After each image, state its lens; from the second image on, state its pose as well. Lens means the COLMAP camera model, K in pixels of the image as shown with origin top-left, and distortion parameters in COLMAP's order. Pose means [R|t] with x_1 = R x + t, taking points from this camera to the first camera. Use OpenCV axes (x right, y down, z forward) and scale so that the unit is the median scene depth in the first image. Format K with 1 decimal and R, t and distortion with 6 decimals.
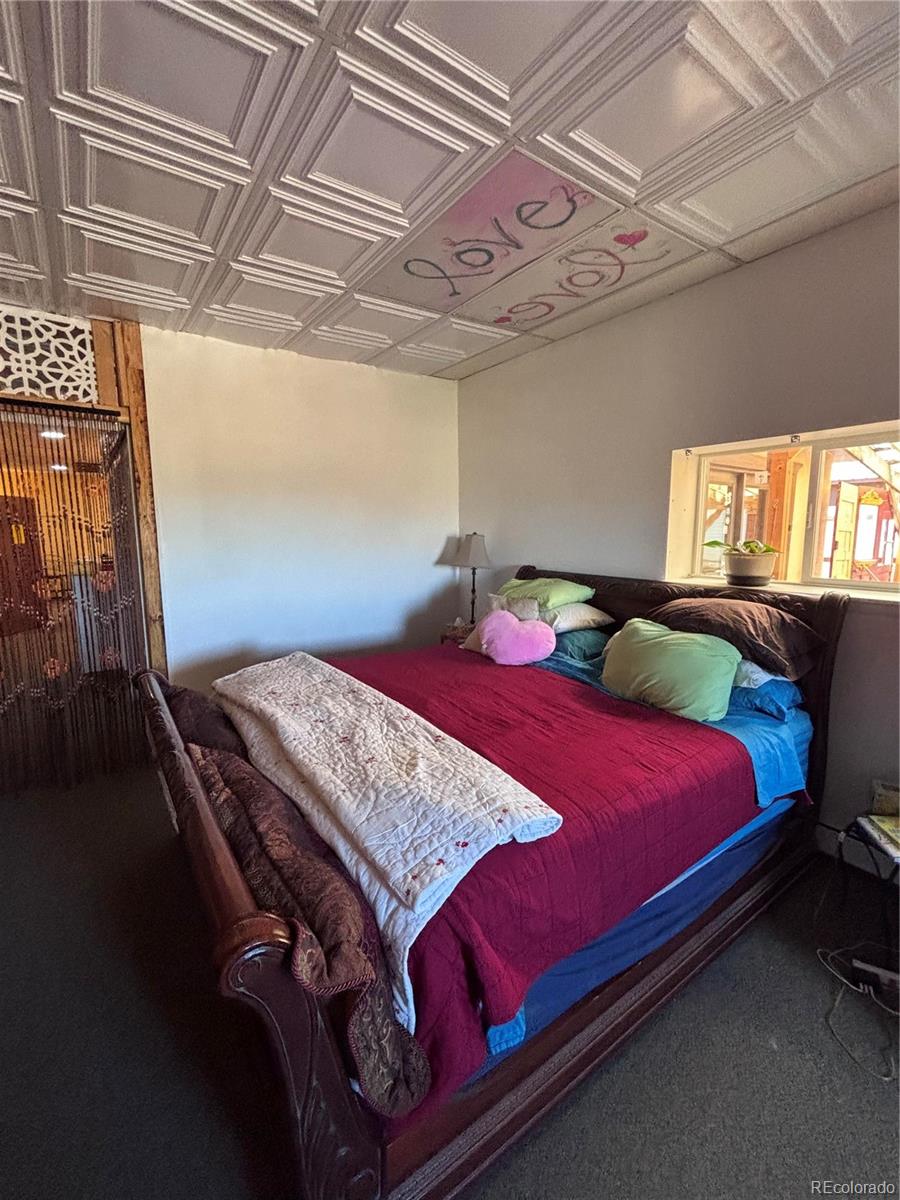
lens RADIAL K [[506.5, 0, 448.2], [0, 506.5, 598.3], [0, 0, 1]] dist [0.000018, 0.000513]
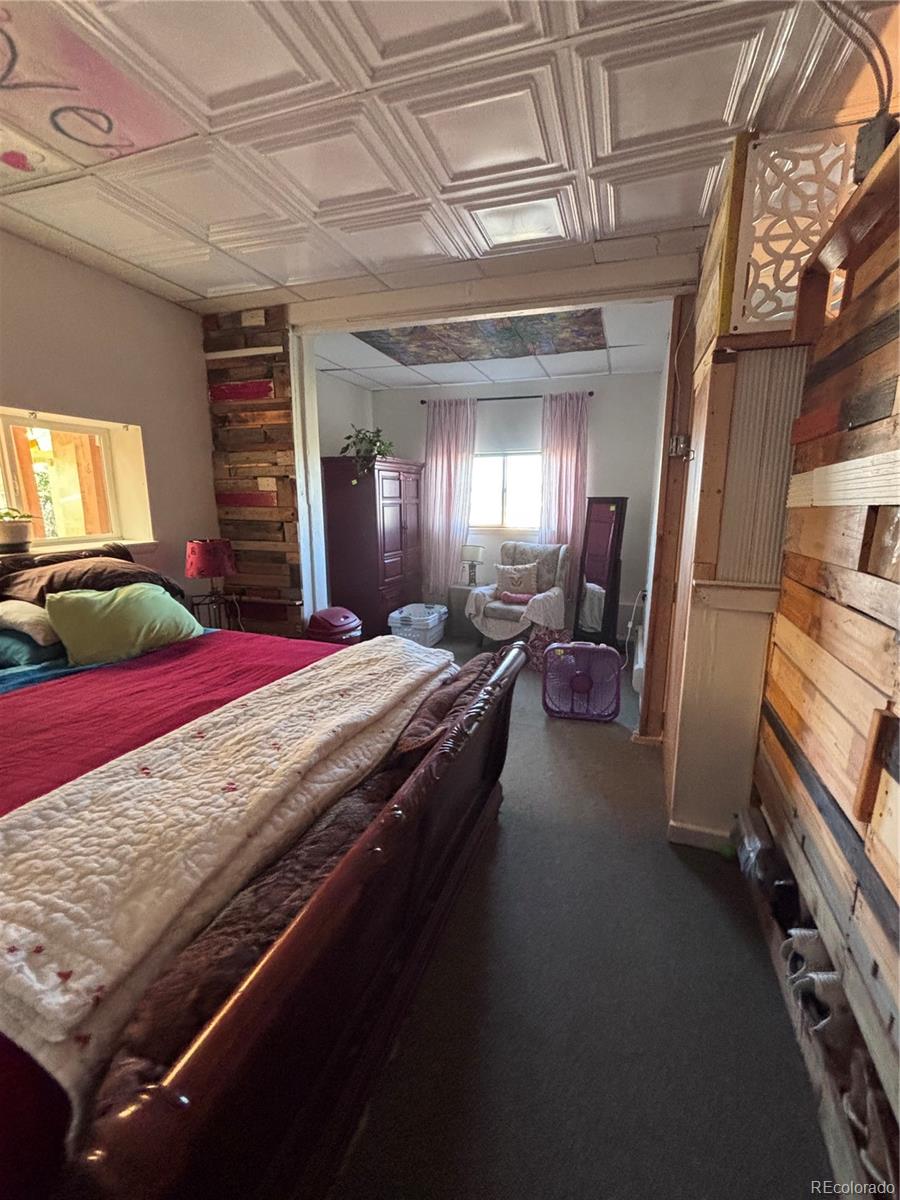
lens RADIAL K [[506.5, 0, 448.2], [0, 506.5, 598.3], [0, 0, 1]] dist [0.000018, 0.000513]
pose [[-0.573903, -0.153231, 0.804460, -0.783698], [0.116284, 0.957137, 0.265269, -0.112645], [-0.810626, 0.245784, -0.531485, 0.918258]]
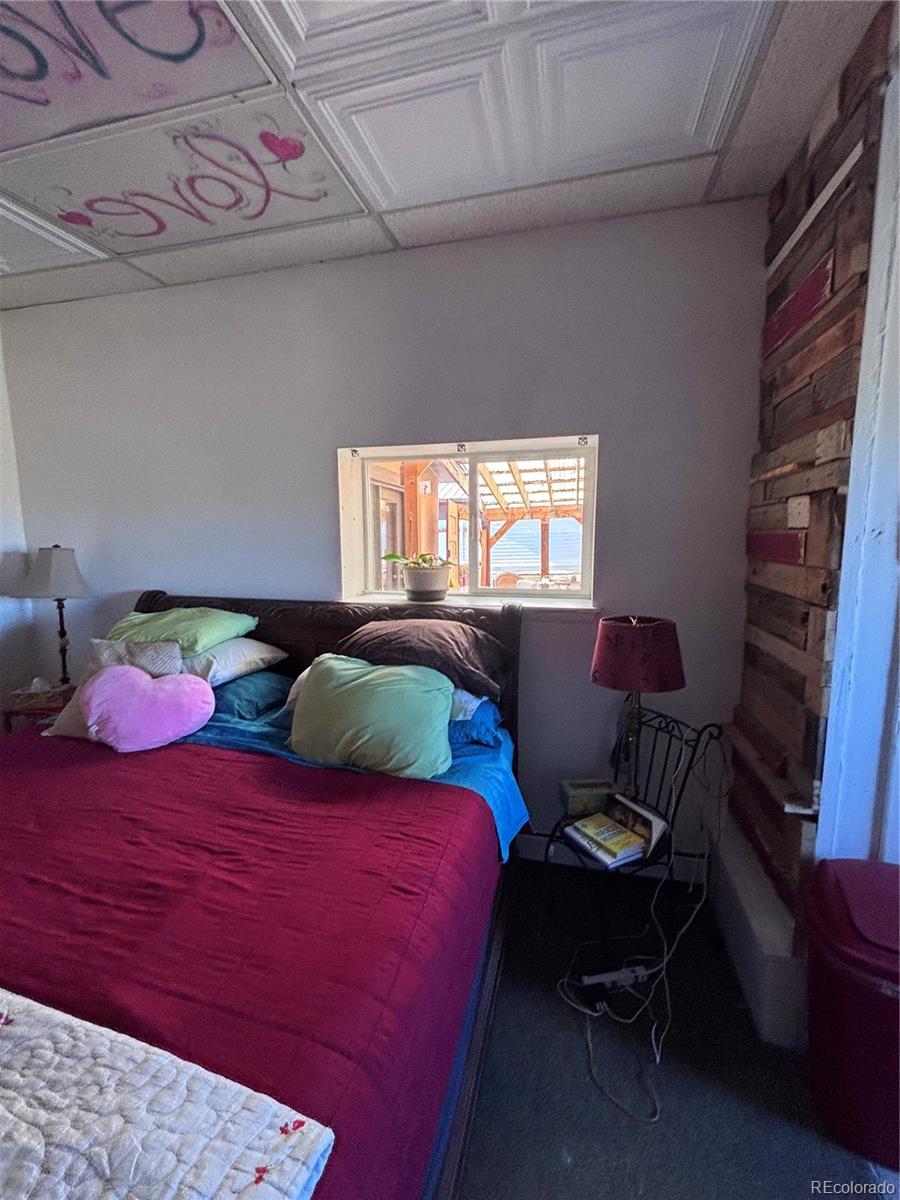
lens RADIAL K [[506.5, 0, 448.2], [0, 506.5, 598.3], [0, 0, 1]] dist [0.000018, 0.000513]
pose [[0.760540, -0.076634, 0.644753, 0.017051], [0.089489, 0.995905, 0.012812, -0.040107], [-0.643094, 0.047954, 0.764284, 0.275812]]
